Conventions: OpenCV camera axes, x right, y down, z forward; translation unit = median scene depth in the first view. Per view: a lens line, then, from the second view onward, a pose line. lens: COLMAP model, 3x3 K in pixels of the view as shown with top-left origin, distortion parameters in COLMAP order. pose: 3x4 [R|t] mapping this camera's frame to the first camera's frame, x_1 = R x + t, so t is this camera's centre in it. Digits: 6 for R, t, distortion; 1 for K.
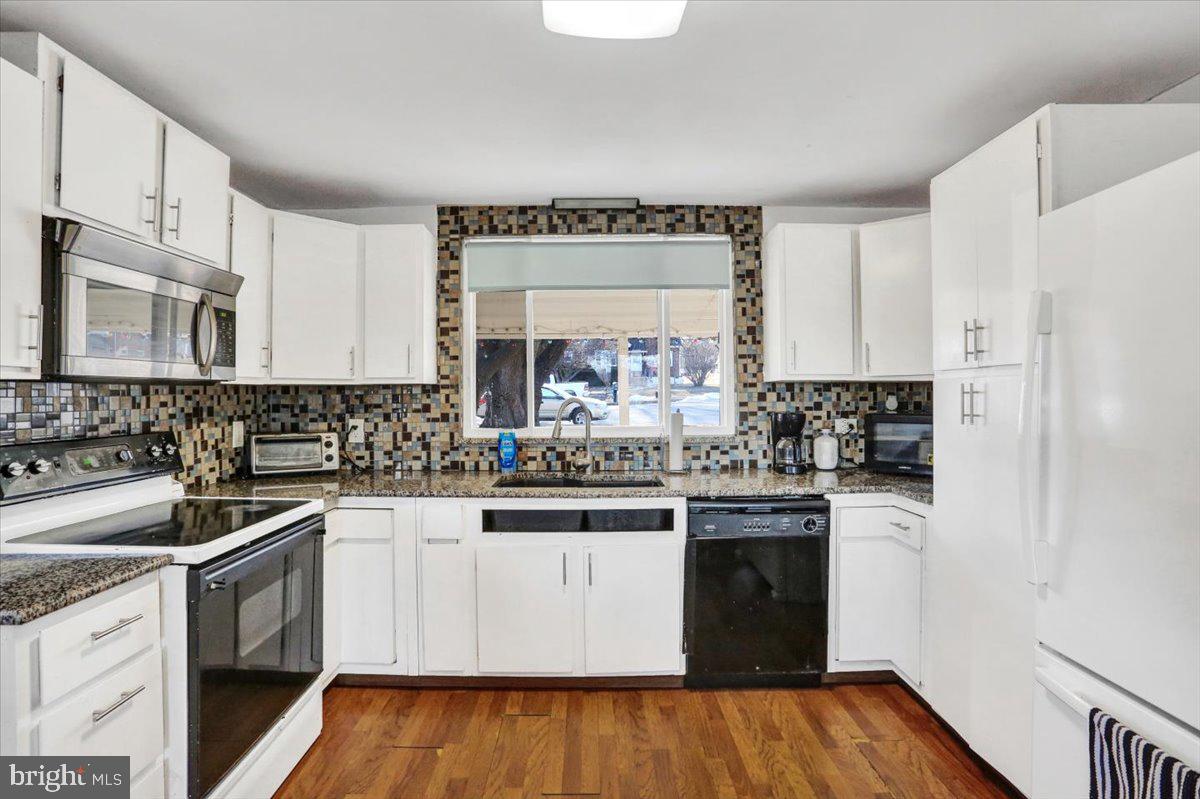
lens RADIAL K [[603.9, 0, 590.6], [0, 603.9, 394.5], [0, 0, 1]] dist [-0.069923, 0.029087]
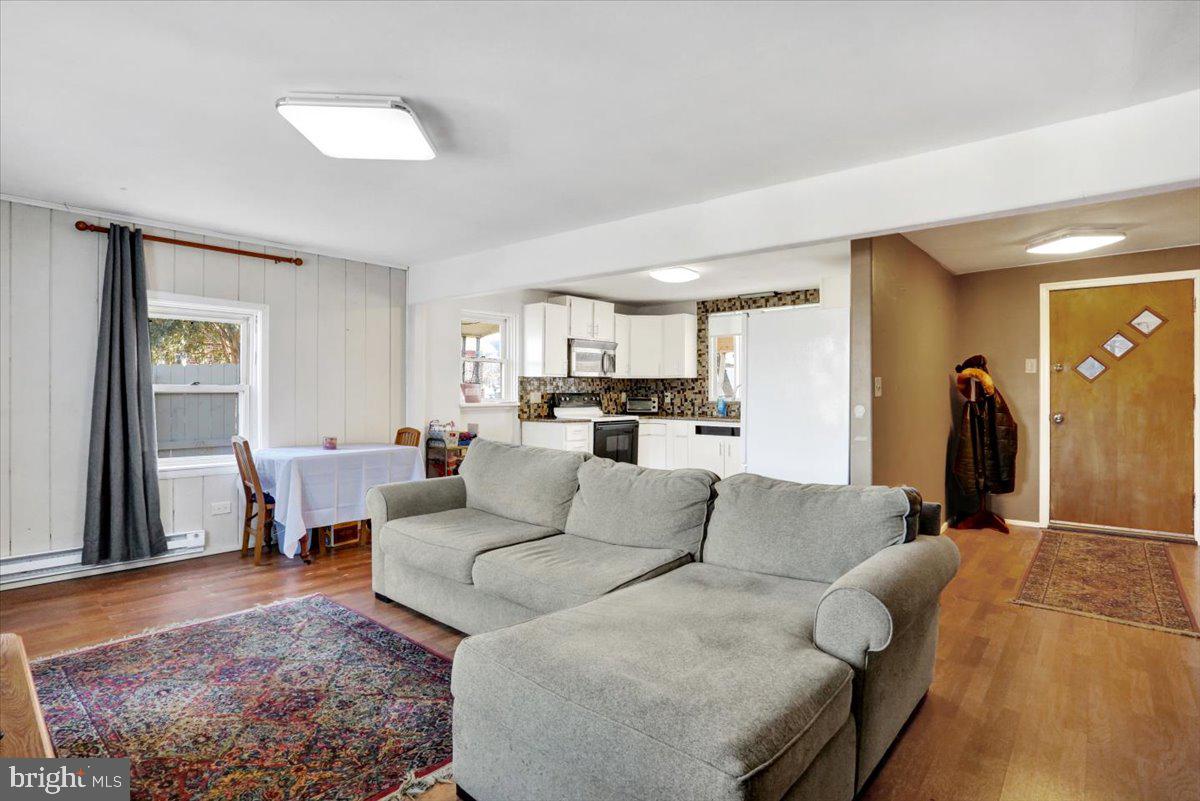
lens RADIAL K [[603.9, 0, 590.6], [0, 603.9, 395.5], [0, 0, 1]] dist [-0.069923, 0.029087]
pose [[0.748086, 0.009511, -0.663533, 0.992100], [-0.004063, 0.999944, 0.009752, 0.030086], [0.663589, -0.004600, 0.748083, -1.029525]]
